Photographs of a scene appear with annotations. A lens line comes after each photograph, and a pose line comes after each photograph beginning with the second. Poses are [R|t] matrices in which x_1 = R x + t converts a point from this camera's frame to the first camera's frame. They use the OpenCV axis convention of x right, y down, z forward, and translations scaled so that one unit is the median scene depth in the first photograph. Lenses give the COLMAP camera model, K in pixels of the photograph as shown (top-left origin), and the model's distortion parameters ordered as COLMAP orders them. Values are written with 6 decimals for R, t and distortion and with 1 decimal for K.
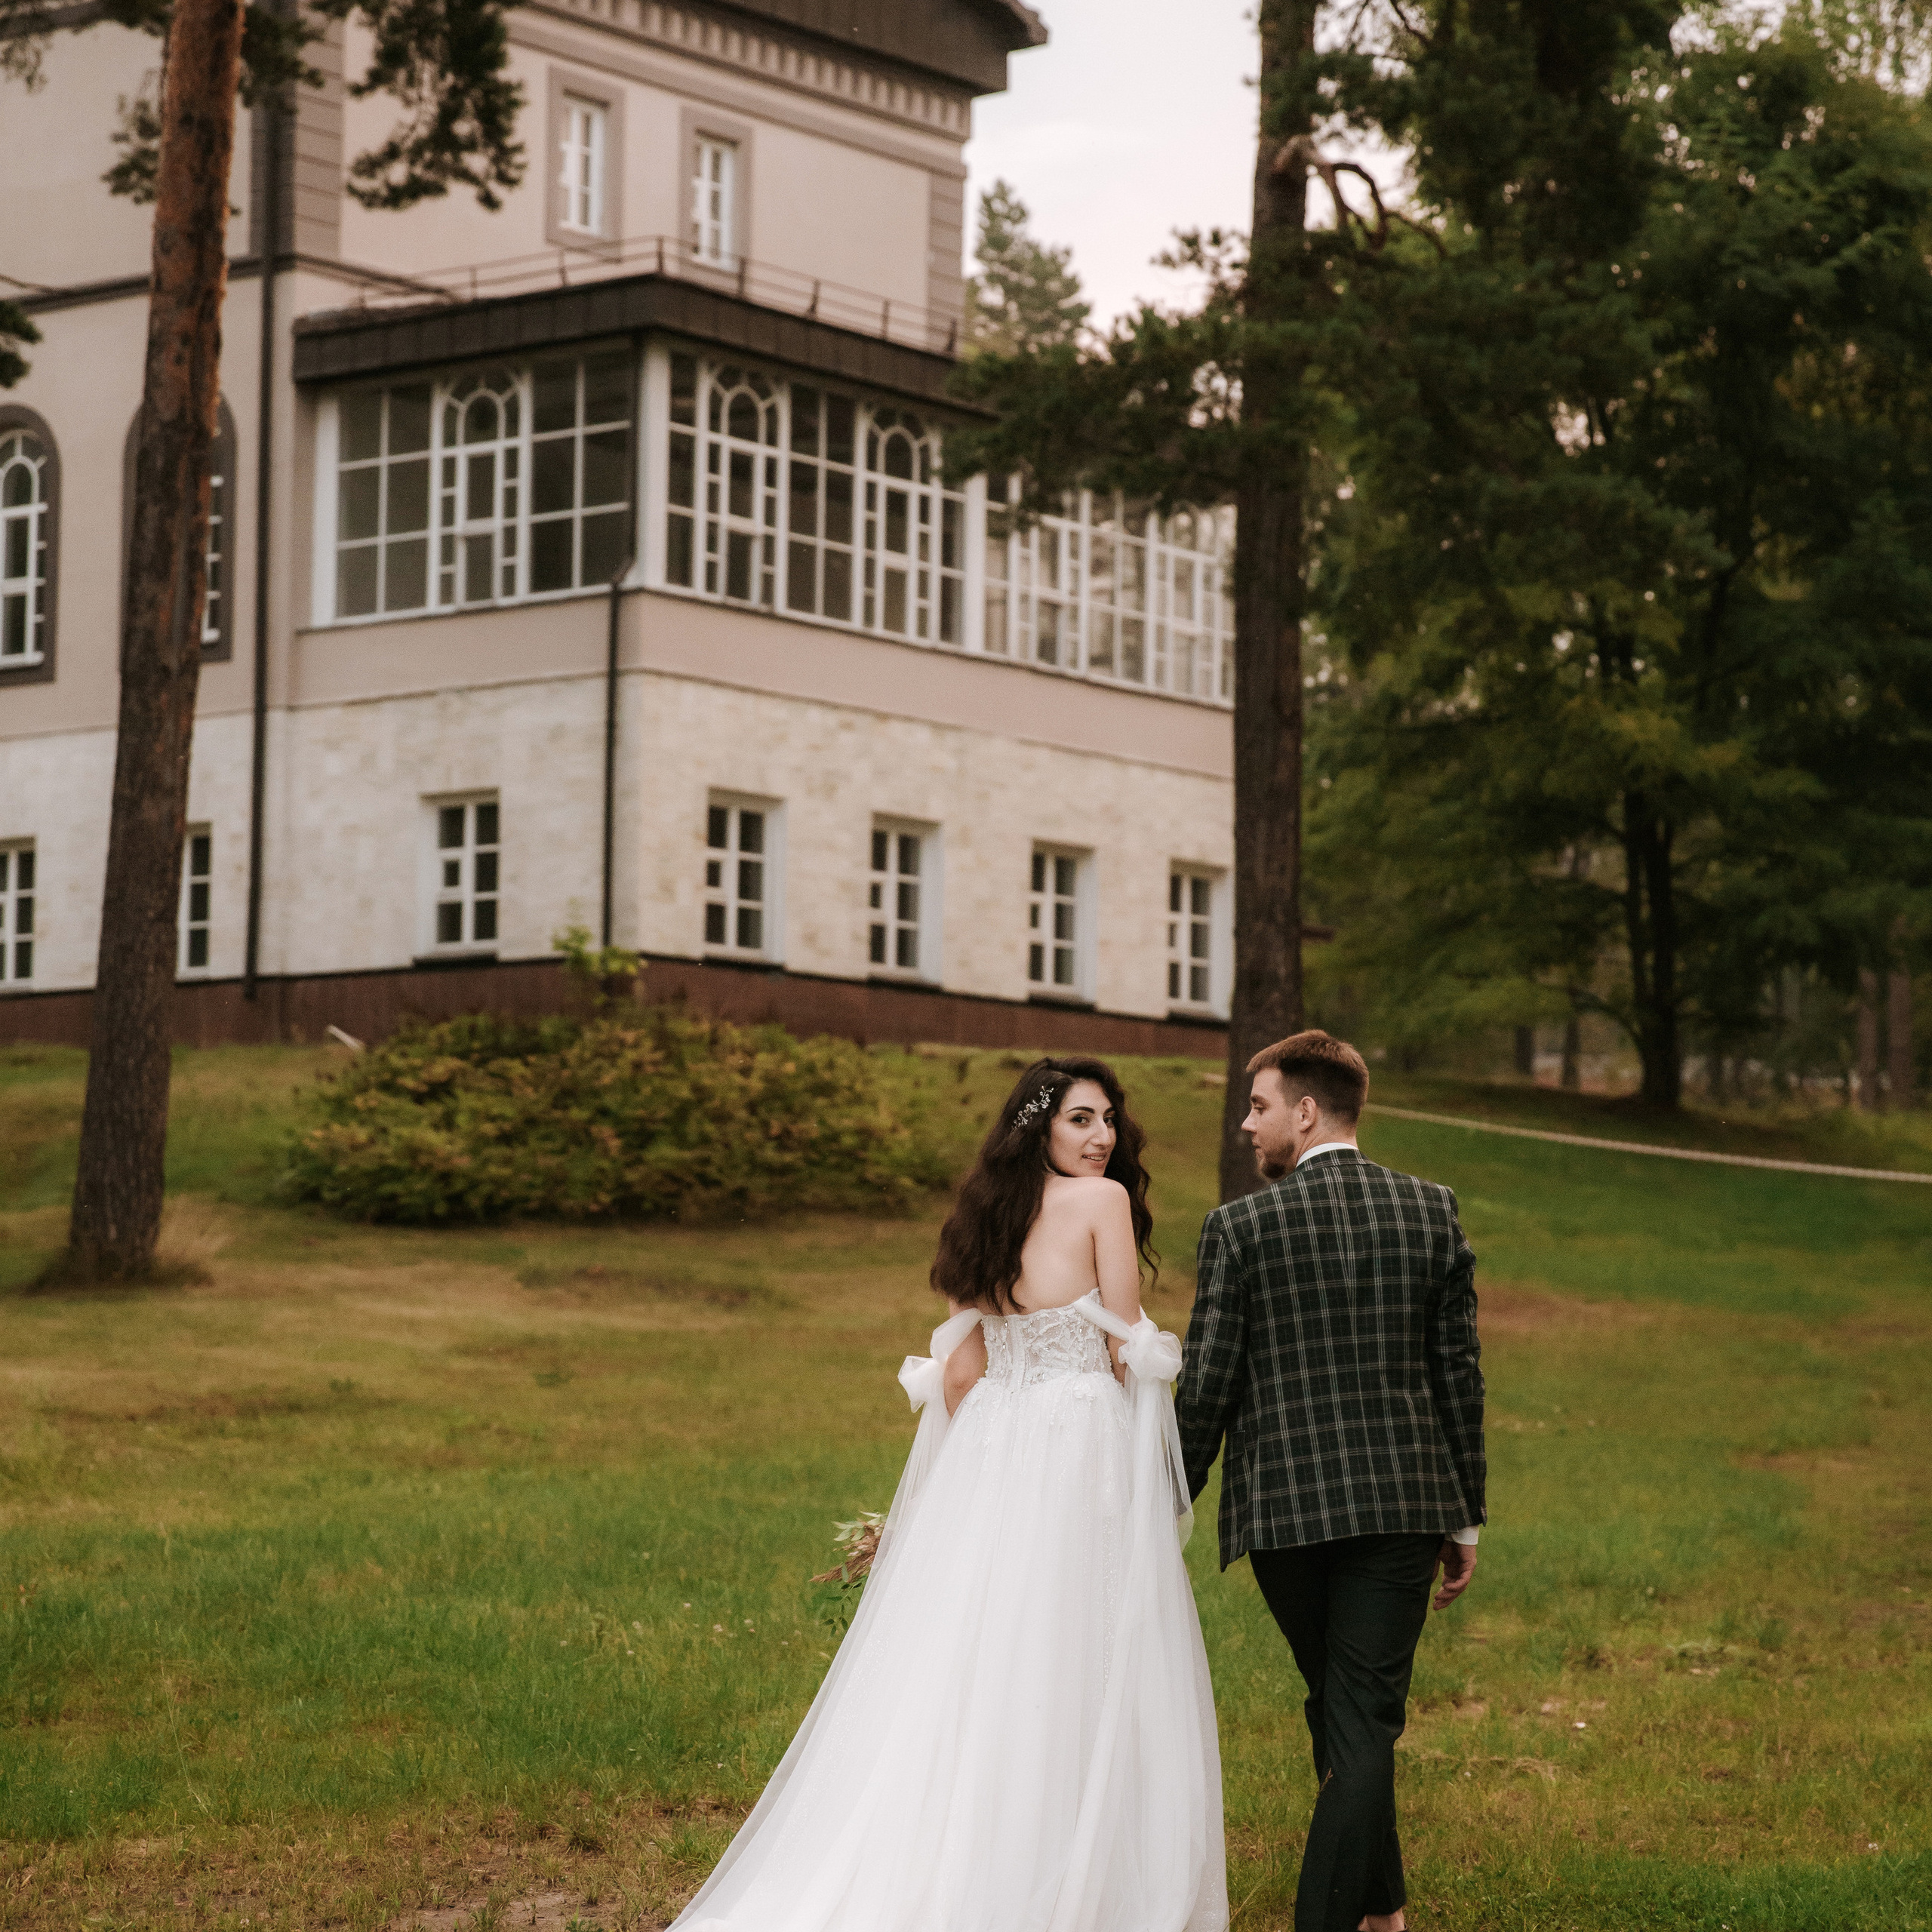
lens RADIAL K [[5577.5, 0, 966.0], [0, 5577.5, 966.0], [0, 0, 1]] dist [0.214830, 0.590524]
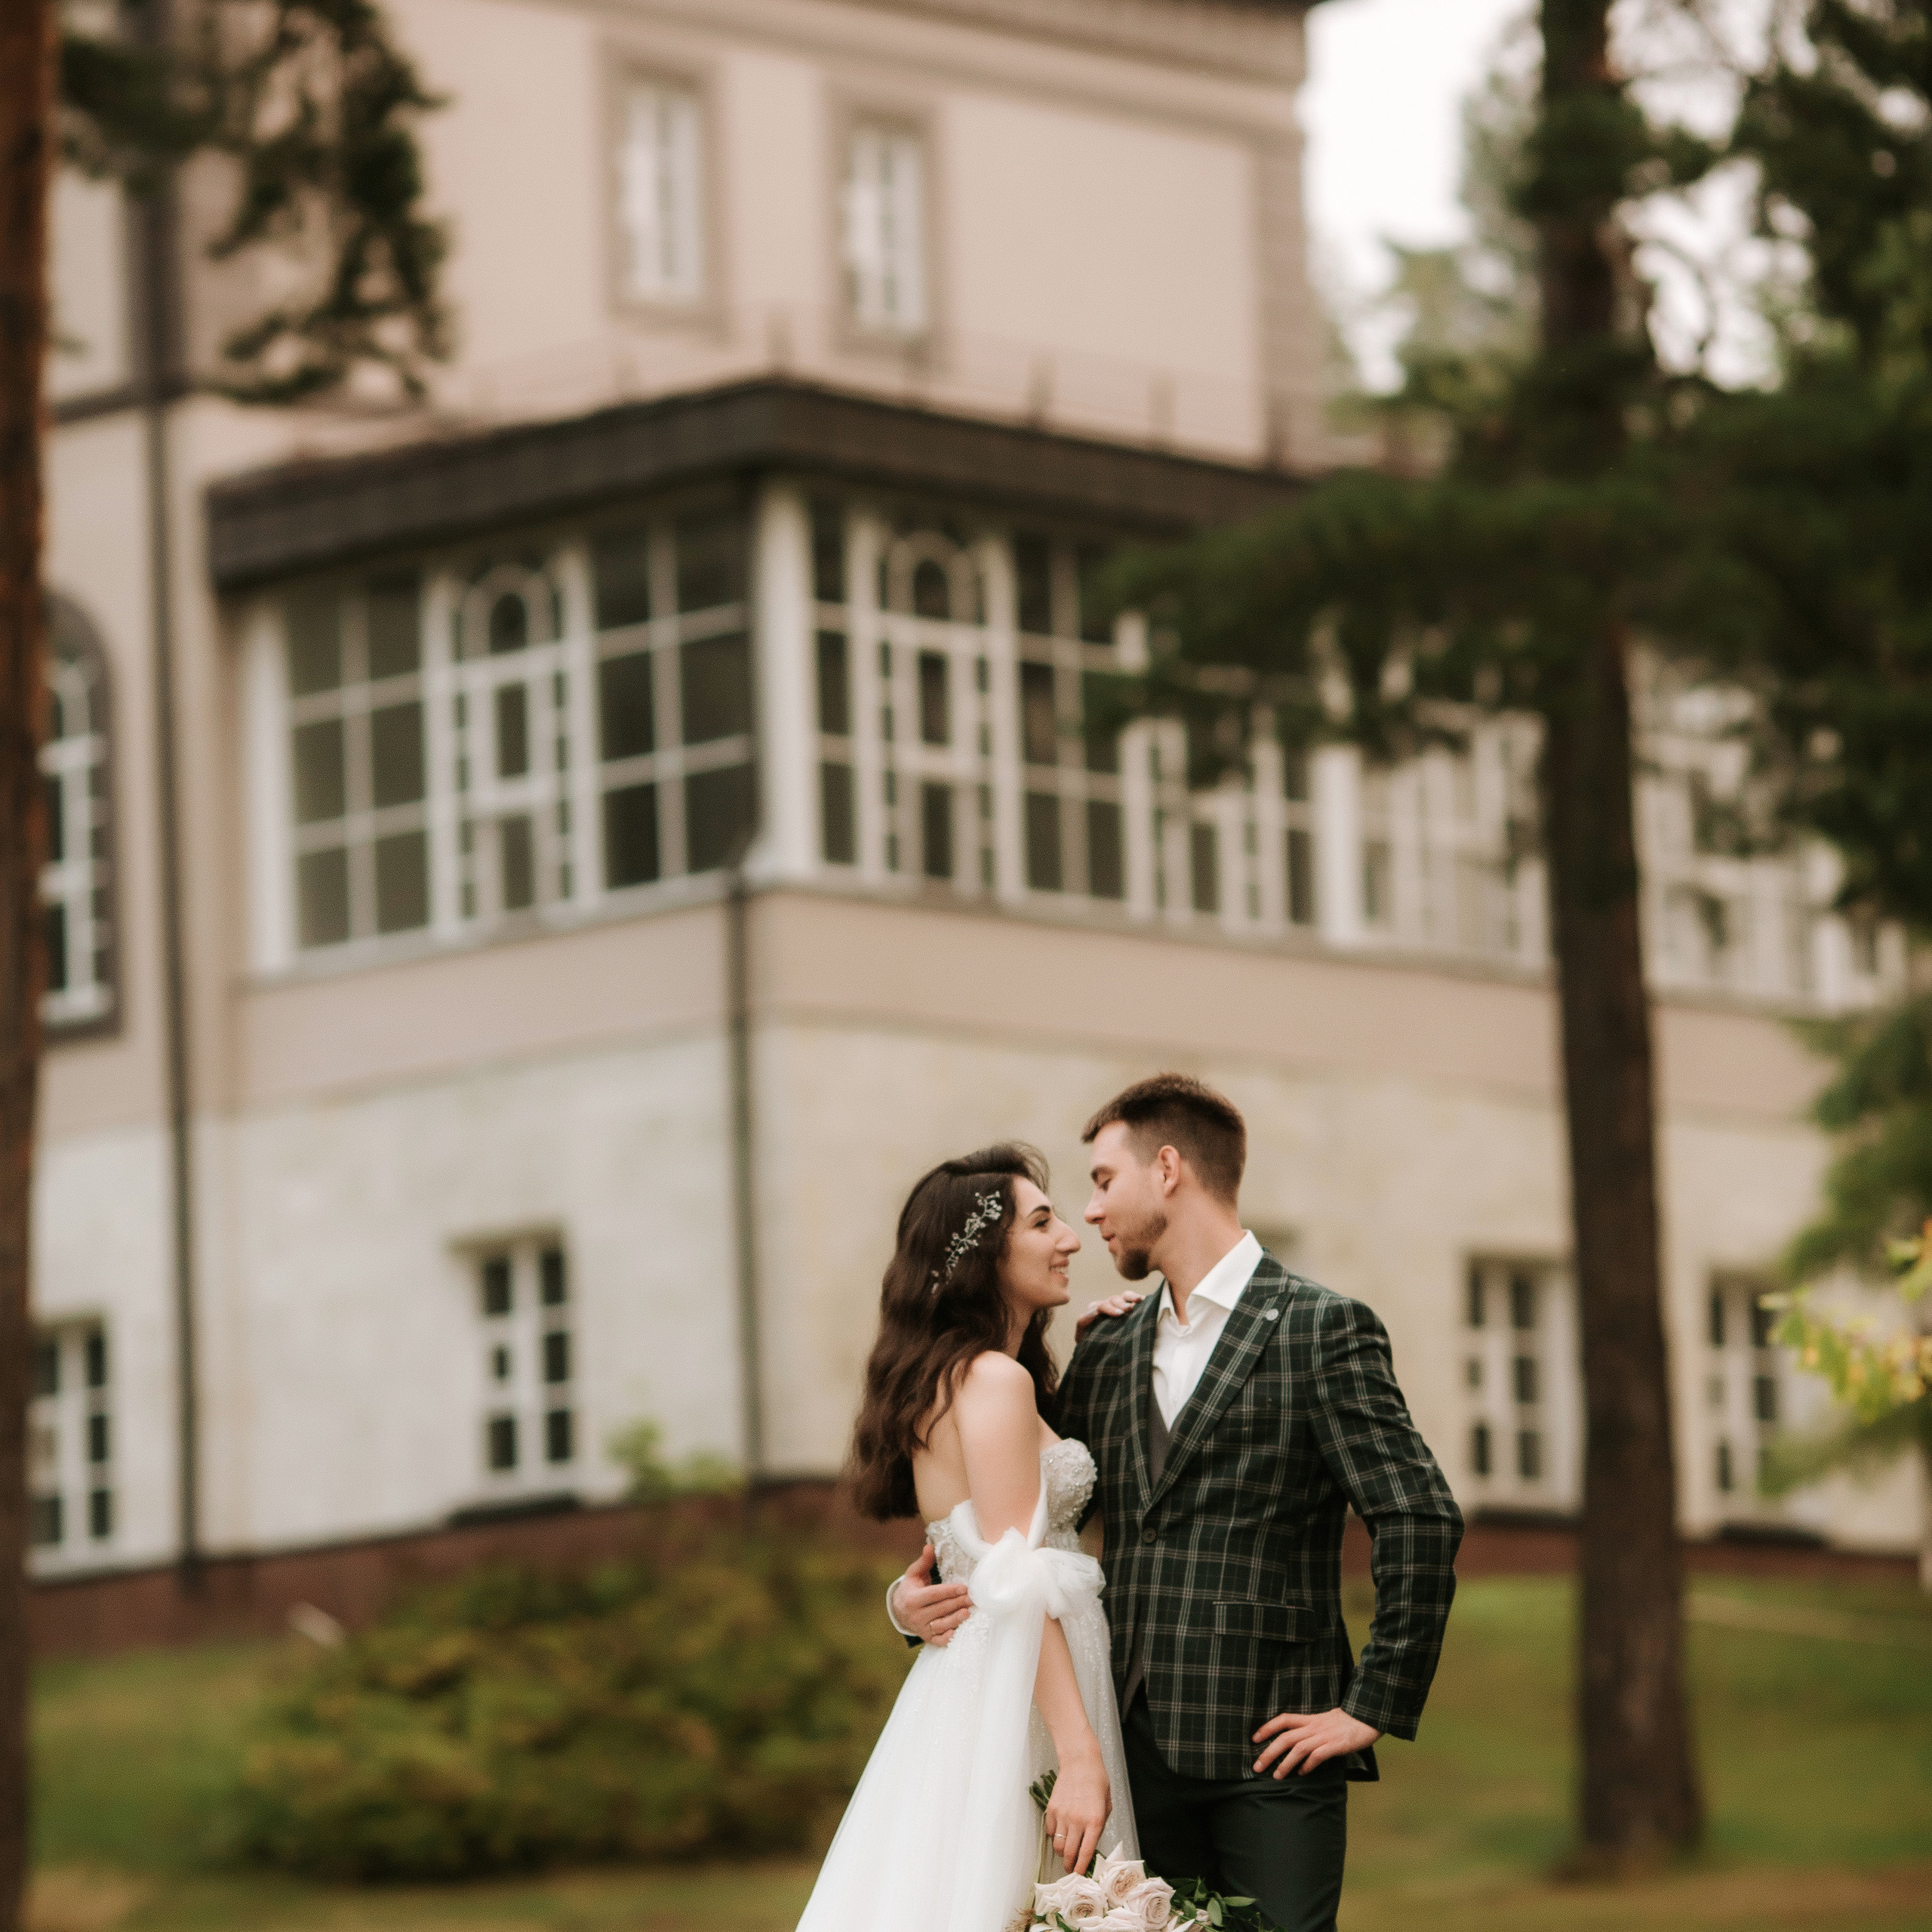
lens RADIAL K [[12682.2, 0, 966.0], [0, 12682.2, 966.0], [0, 0, 1]] dist [0.520181, 17.484962]
pose [[0.995112, -0.065015, -0.074327, 0.065051], [0.061367, 0.996844, -0.050363, 0.013267], [0.077367, 0.045556, 0.995961, -0.384601]]
